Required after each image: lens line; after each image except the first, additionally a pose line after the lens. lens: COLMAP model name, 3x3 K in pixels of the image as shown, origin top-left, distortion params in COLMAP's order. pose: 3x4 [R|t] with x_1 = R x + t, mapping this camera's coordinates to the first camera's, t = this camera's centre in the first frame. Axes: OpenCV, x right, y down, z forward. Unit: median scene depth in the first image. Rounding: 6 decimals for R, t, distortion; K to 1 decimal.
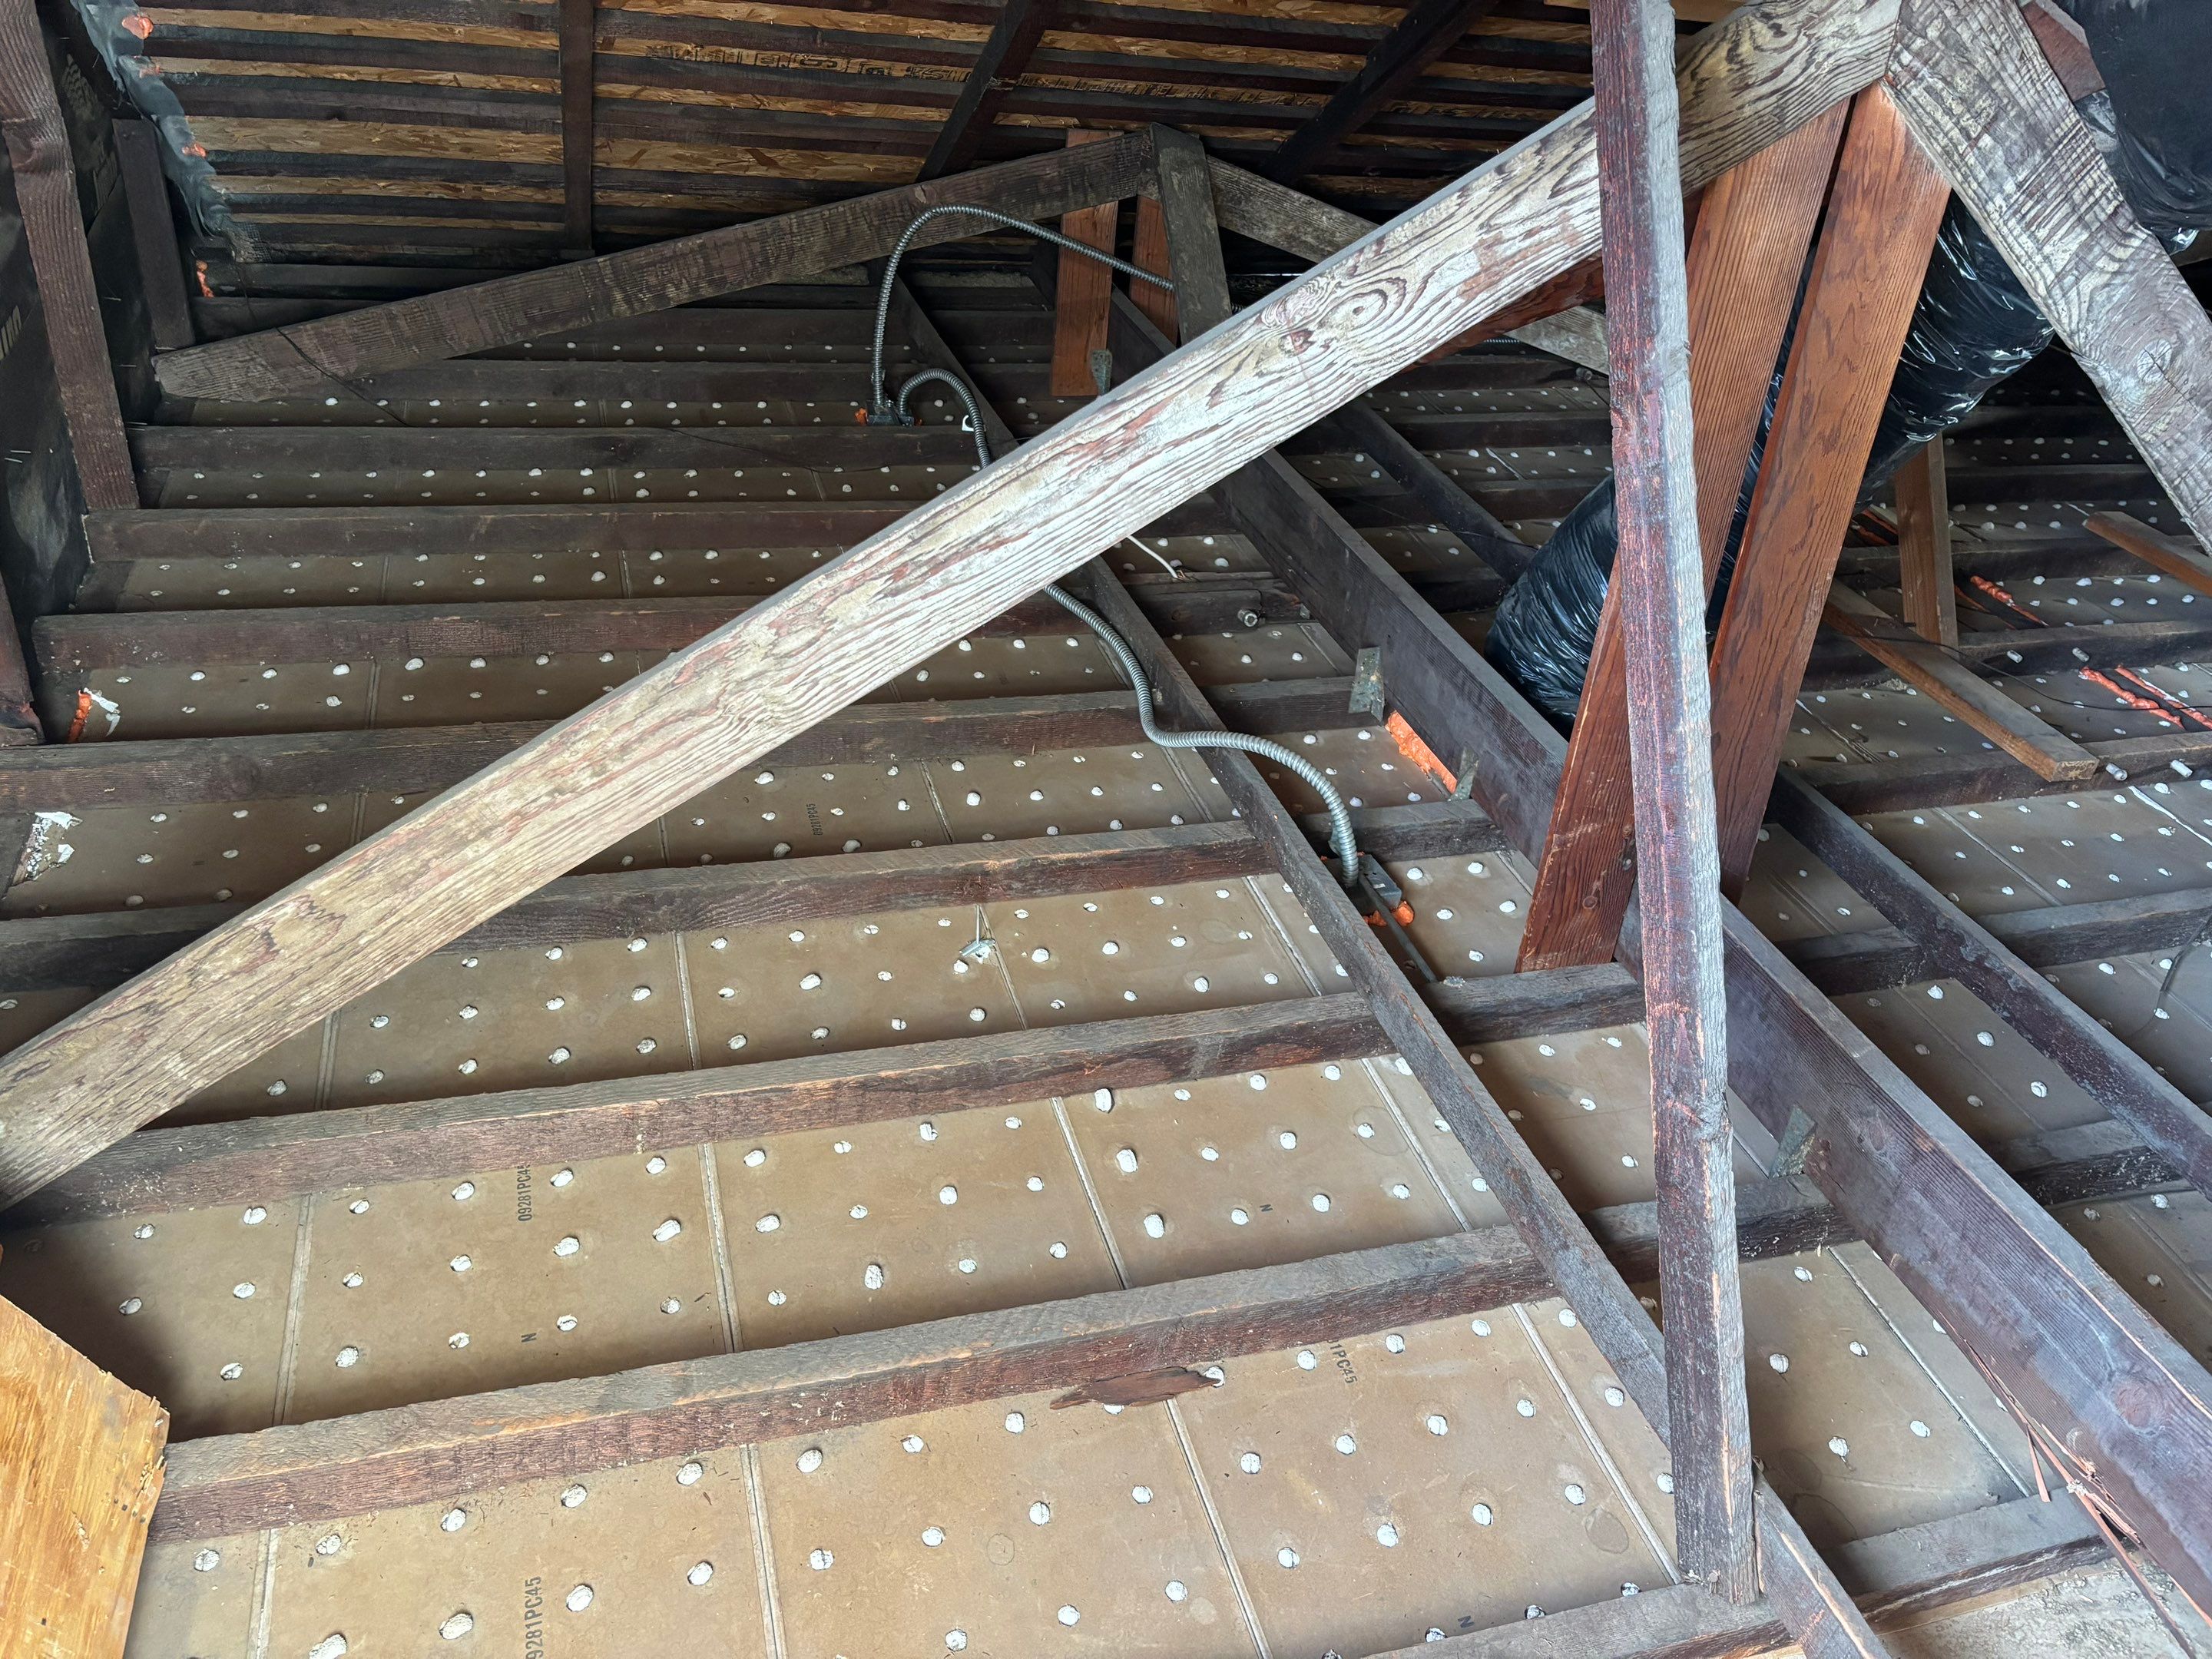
lens RADIAL K [[1630.2, 0, 1134.2], [0, 1630.2, 834.4], [0, 0, 1]] dist [0.097275, -0.110512]
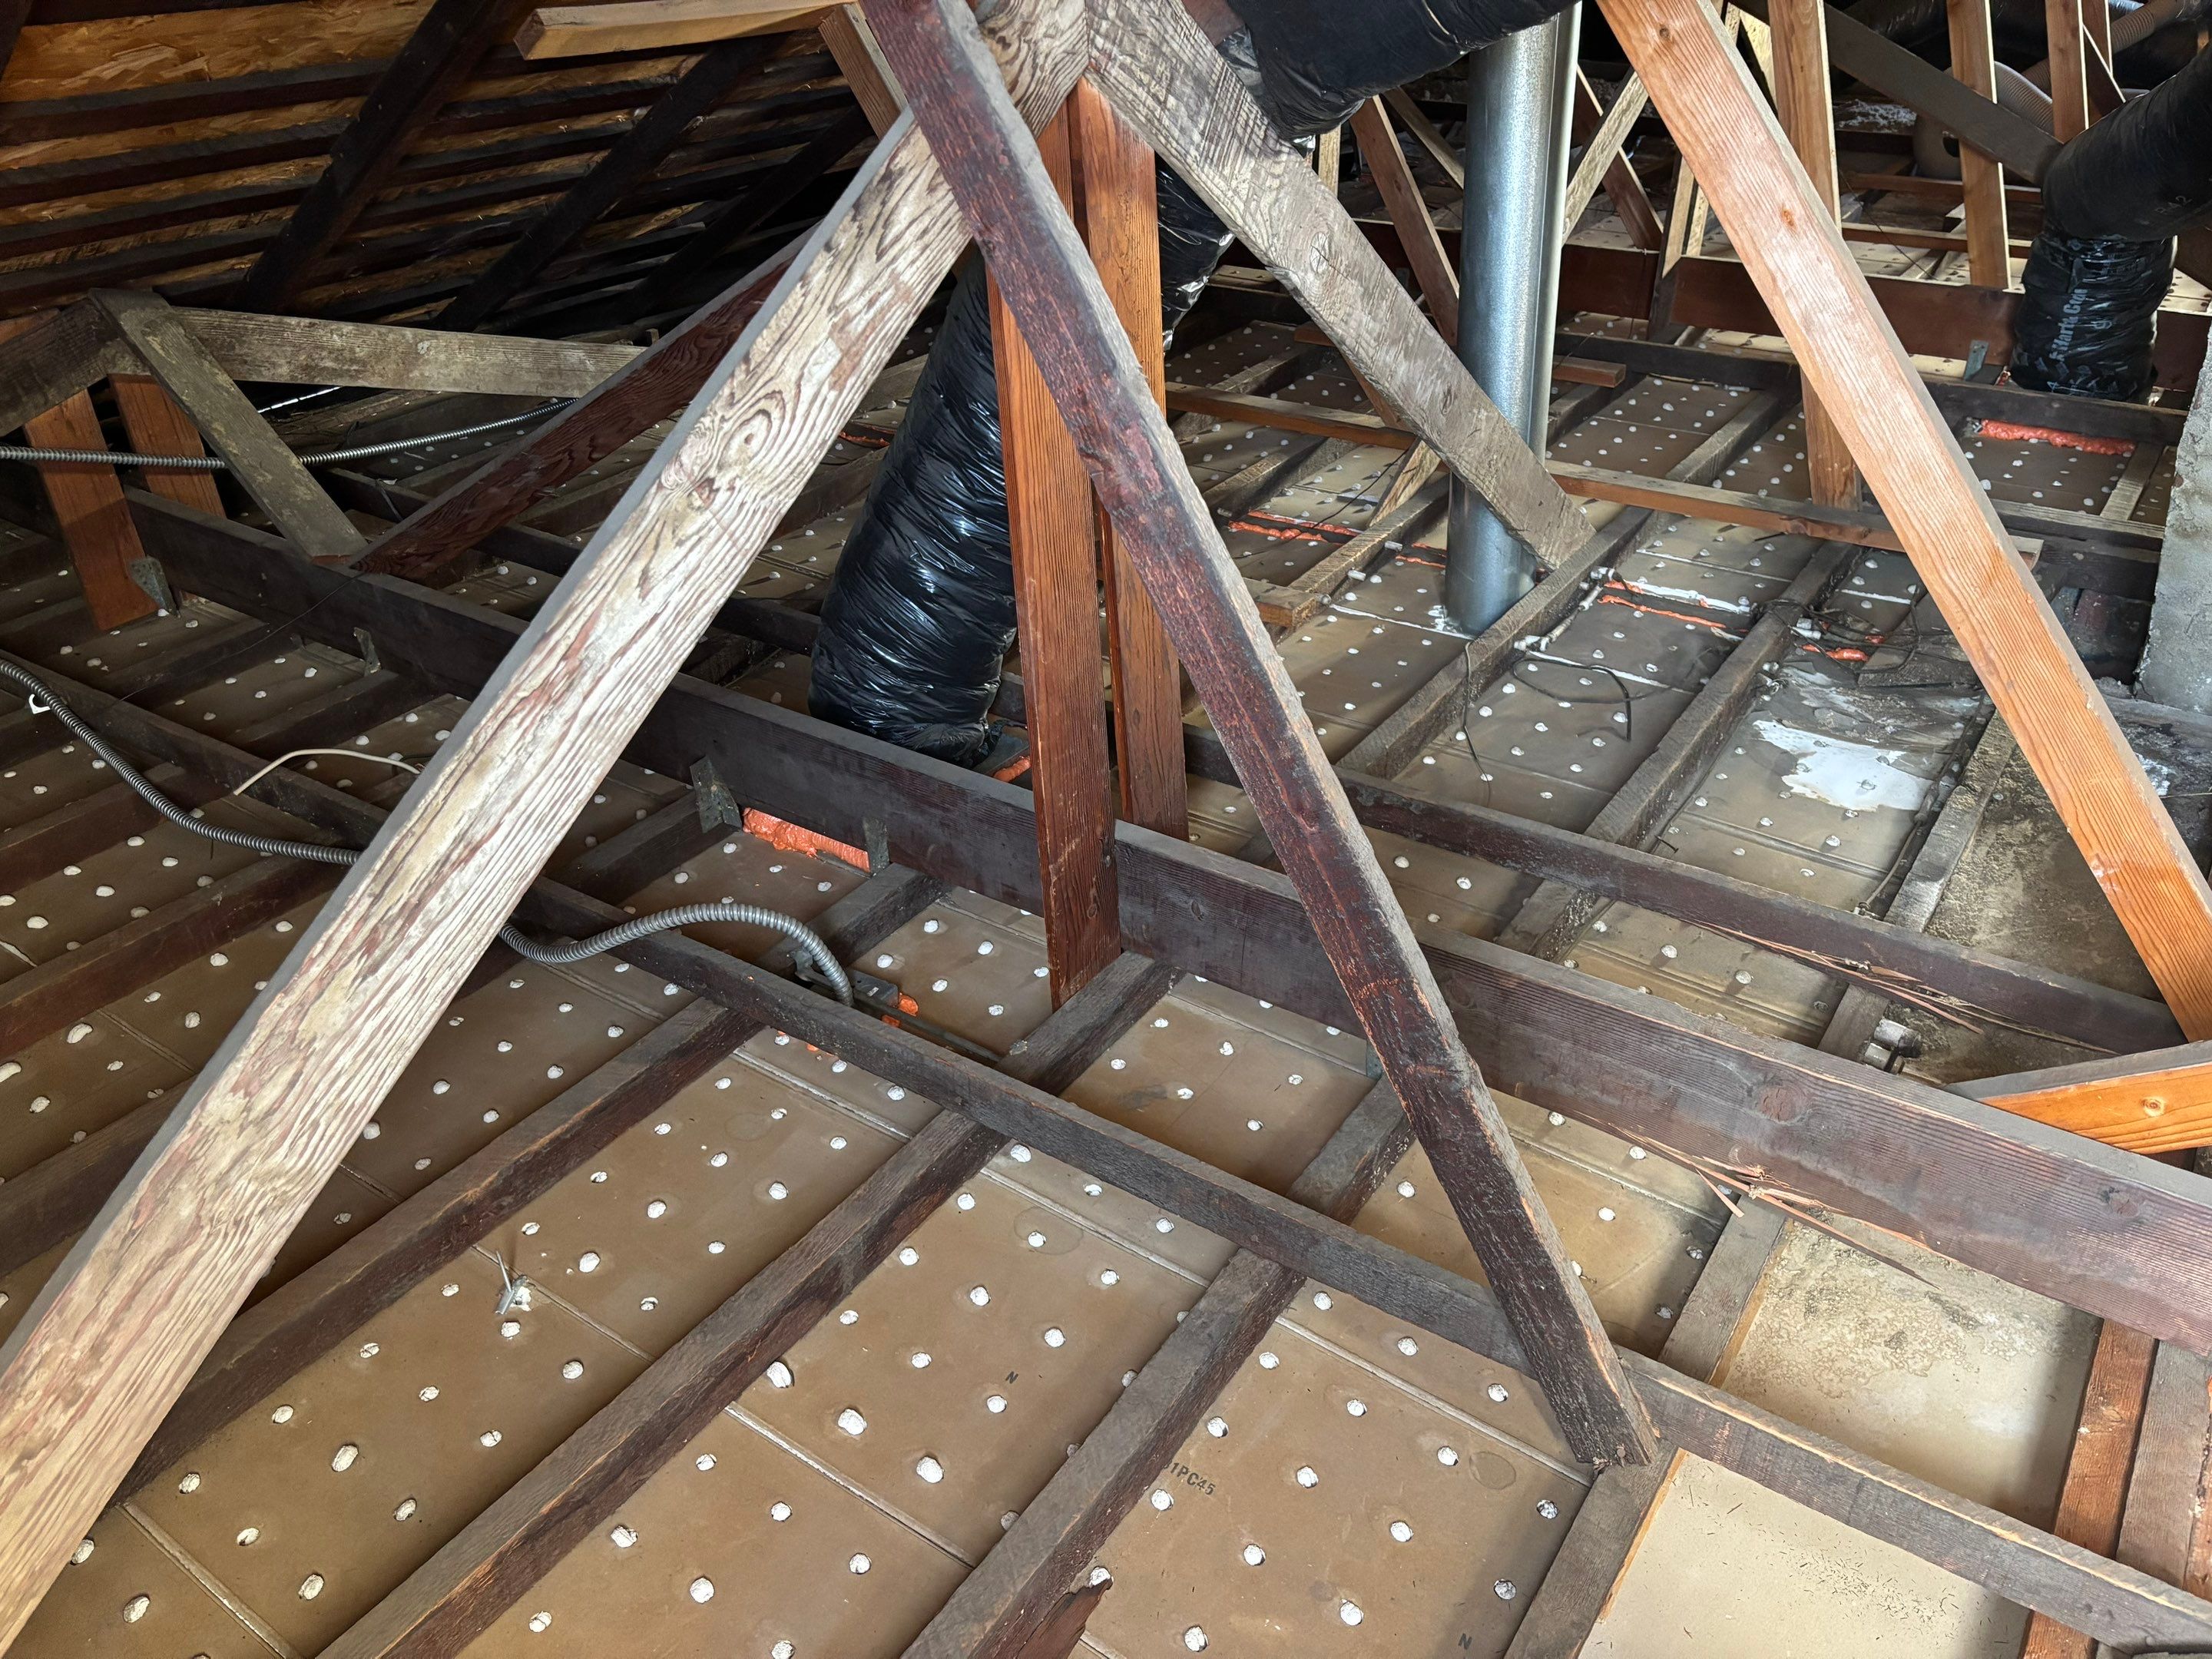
lens RADIAL K [[1640.7, 0, 1054.5], [0, 1640.7, 820.8], [0, 0, 1]] dist [0.061862, -0.069193]
pose [[0.787594, -0.421098, 0.449857, -0.206024], [0.425591, 0.899694, 0.097066, -0.143853], [-0.445609, 0.115006, 0.887810, 0.163368]]
